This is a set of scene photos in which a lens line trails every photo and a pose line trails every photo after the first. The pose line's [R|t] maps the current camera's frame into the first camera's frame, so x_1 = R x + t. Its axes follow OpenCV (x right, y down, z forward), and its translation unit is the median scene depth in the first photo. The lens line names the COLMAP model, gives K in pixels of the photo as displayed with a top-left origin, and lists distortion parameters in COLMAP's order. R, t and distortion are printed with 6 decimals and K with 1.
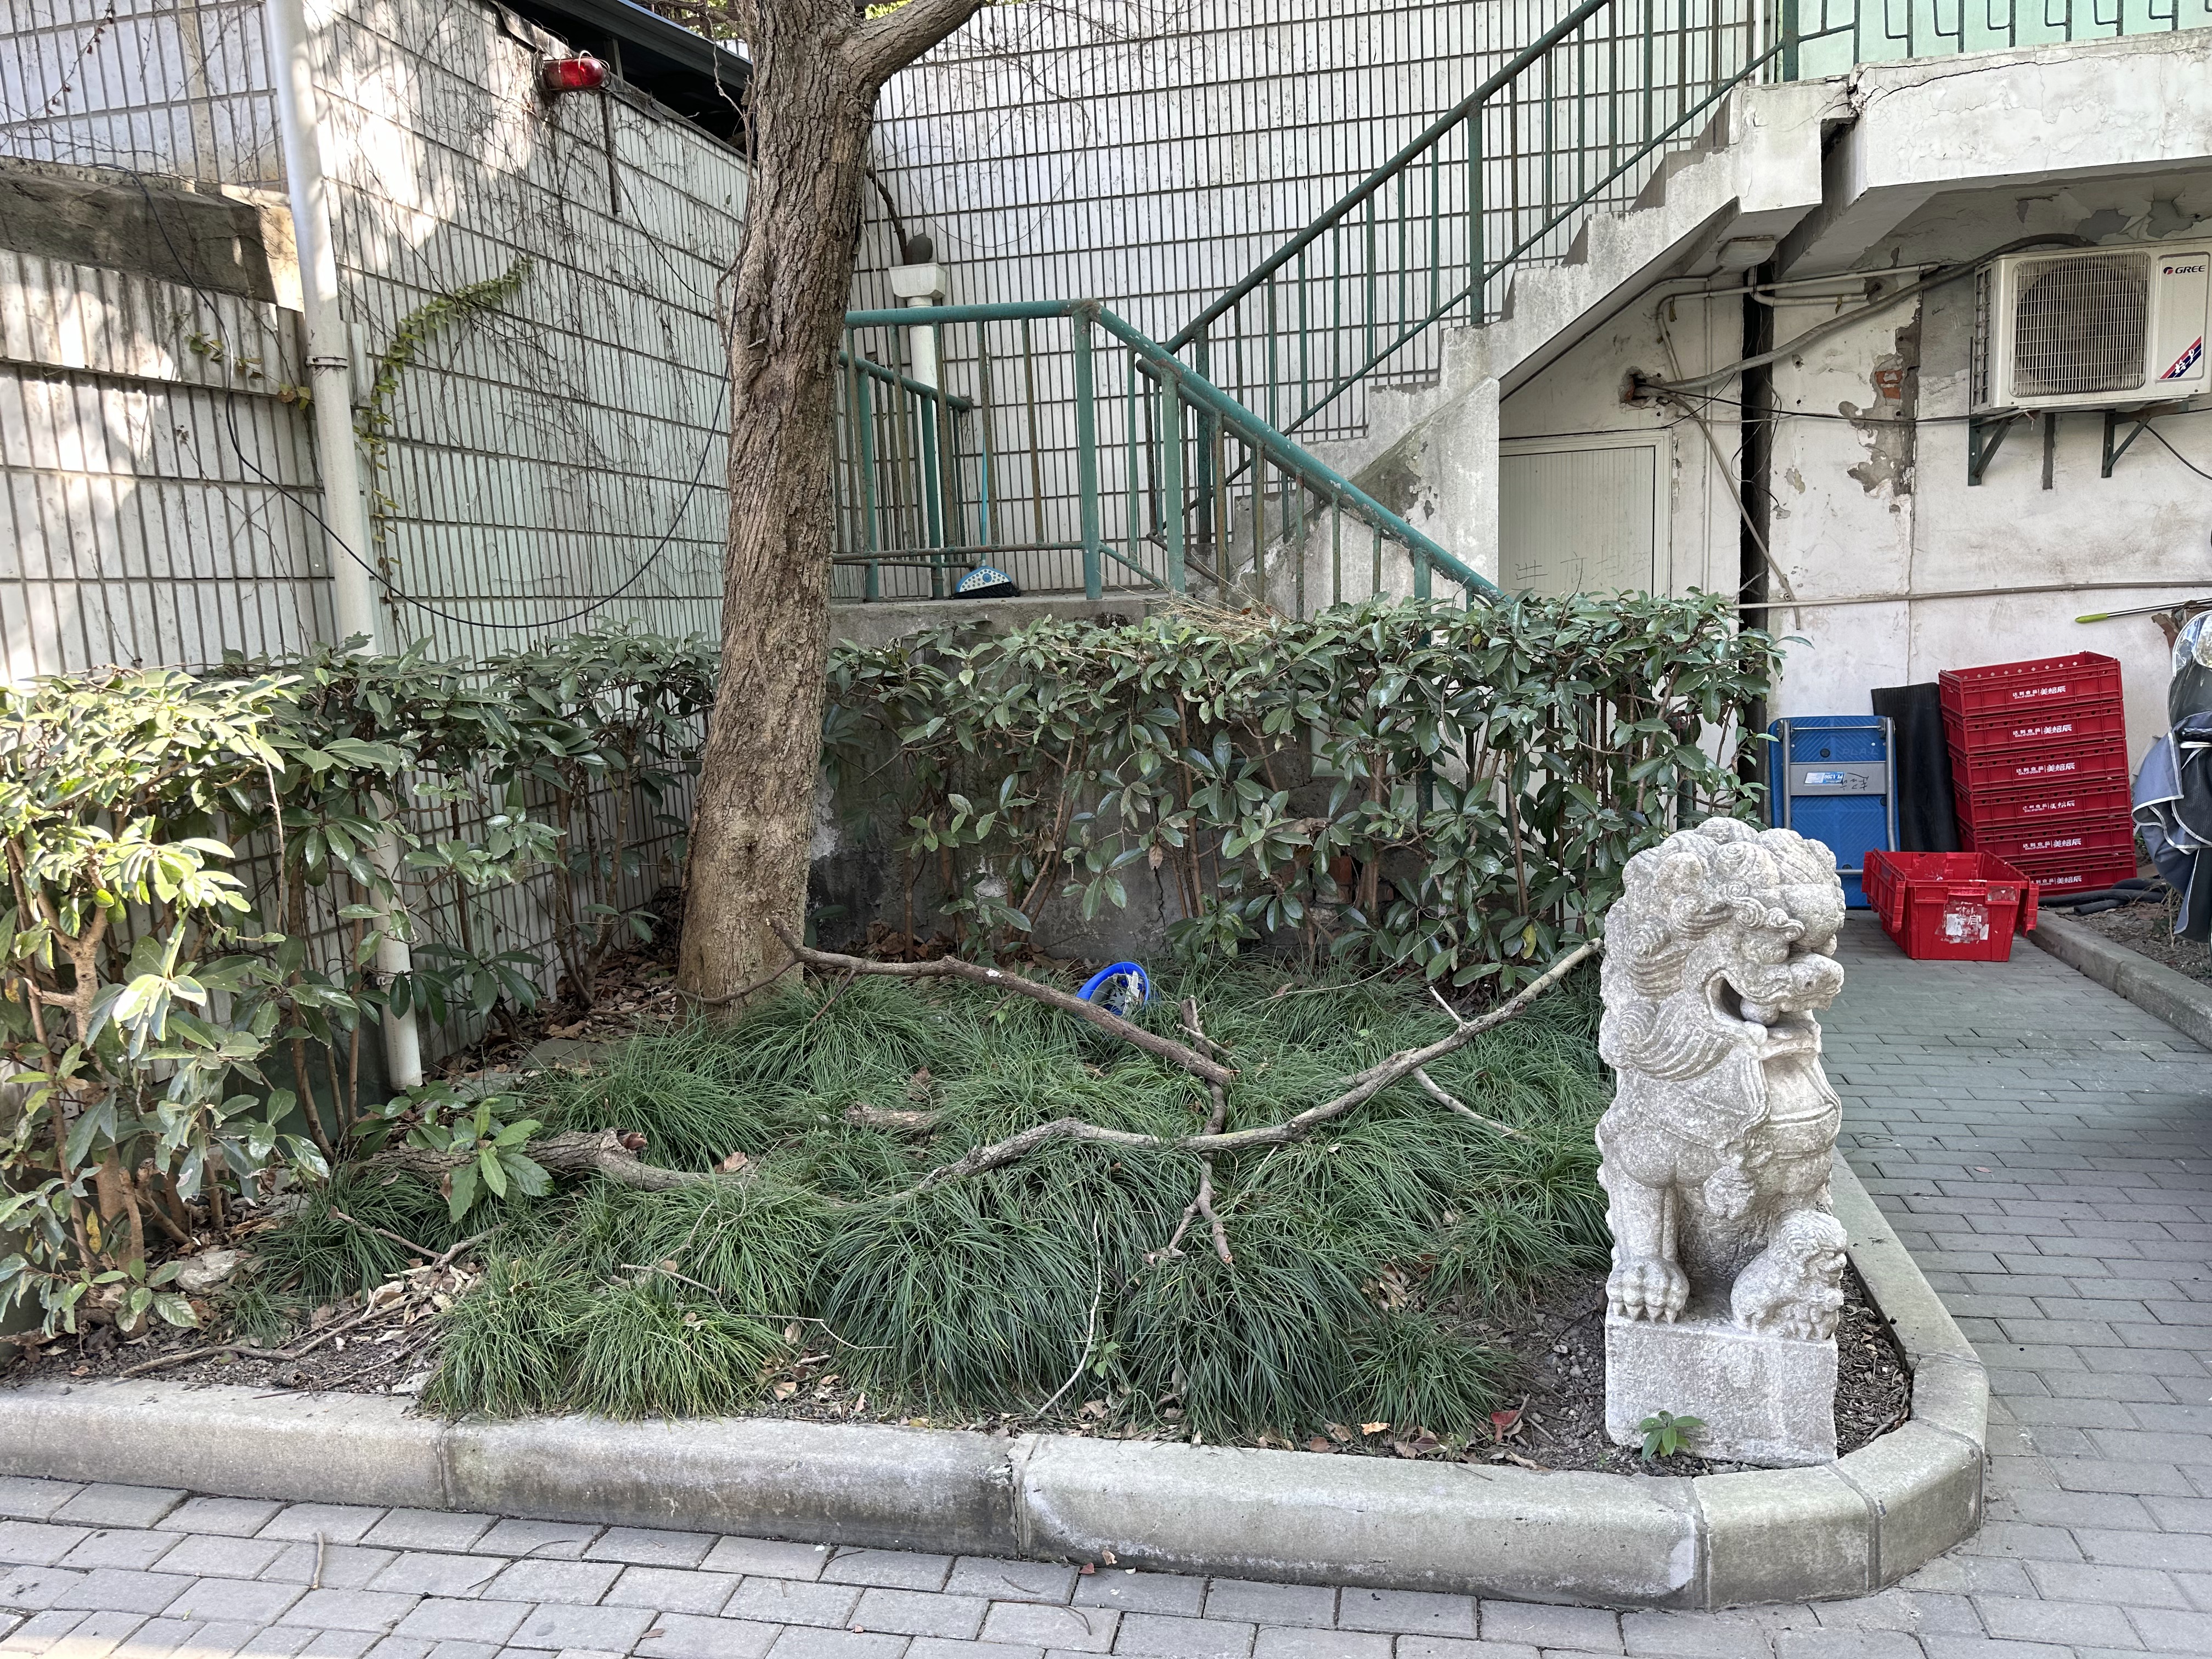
lens RADIAL K [[1554.6, 0, 1107.3], [0, 1554.6, 836.4], [0, 0, 1]] dist [0.031875, -0.032650]
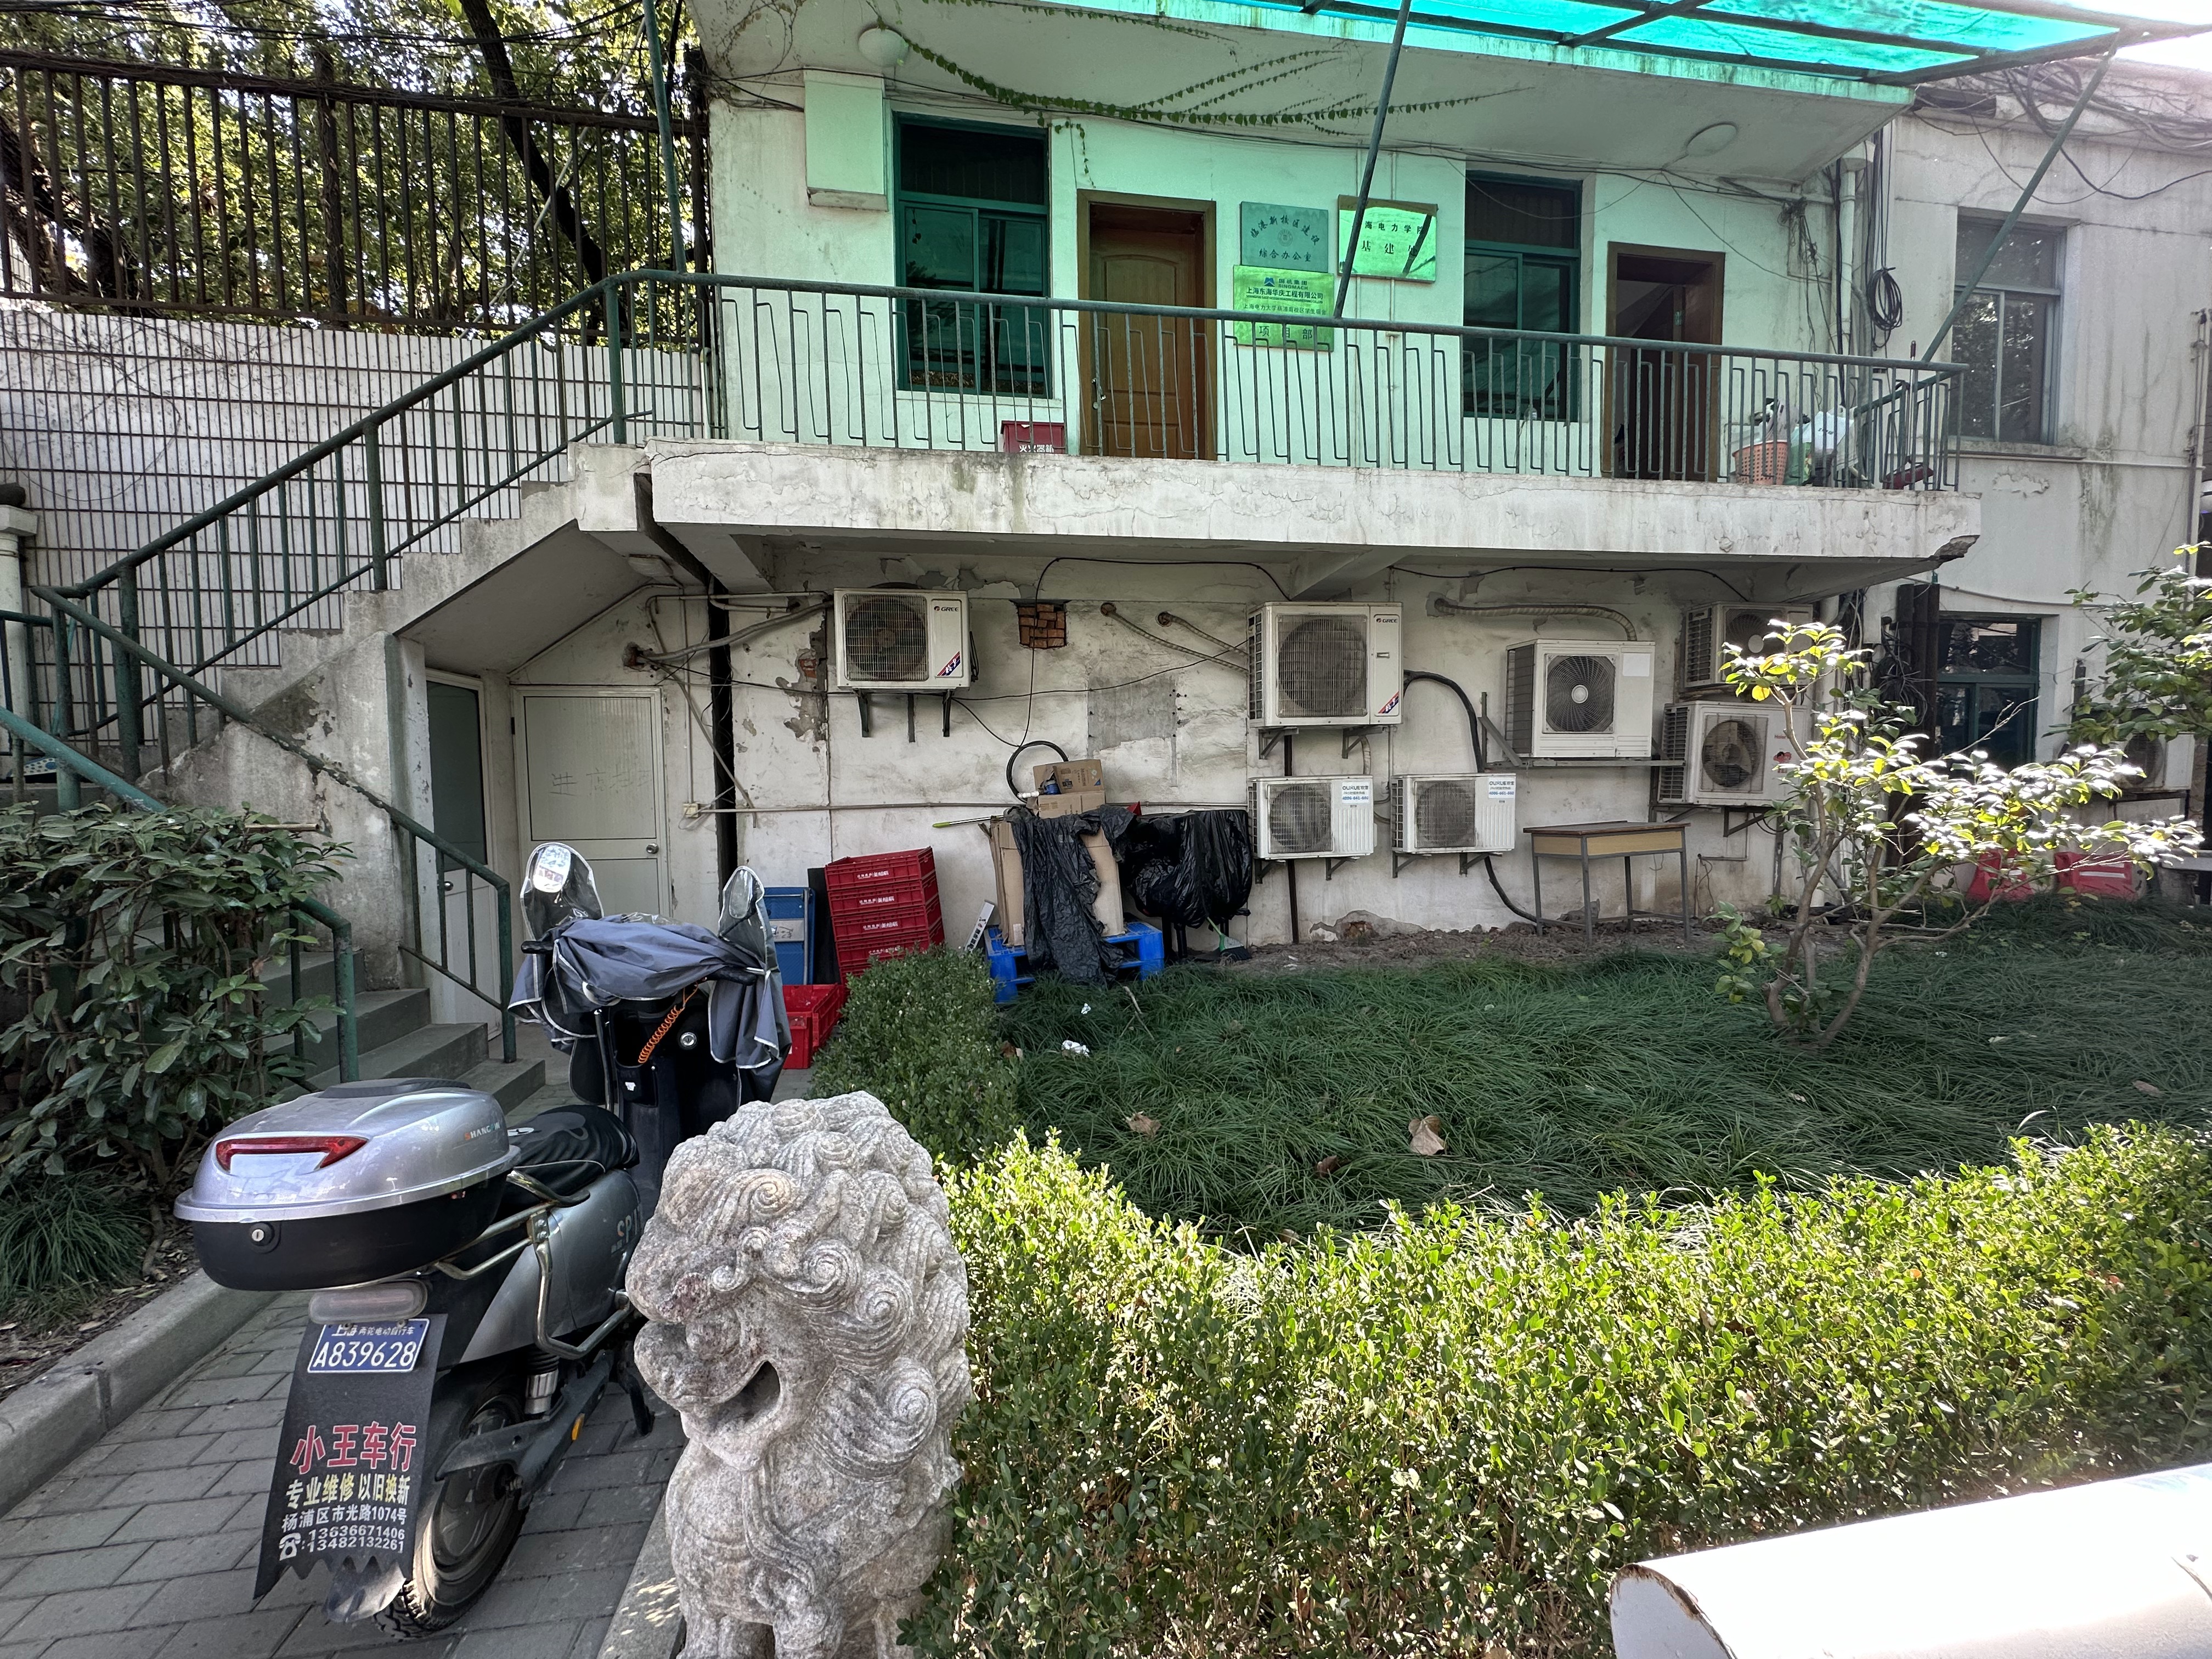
lens RADIAL K [[878.6, 0, 1095.0], [0, 878.6, 817.6], [0, 0, 1]] dist [0.001811, -0.000688]
pose [[0.940197, 0.021524, 0.339951, 0.454854], [0.017887, 0.993505, -0.112374, -0.043689], [-0.340162, 0.111735, 0.933705, 0.125537]]
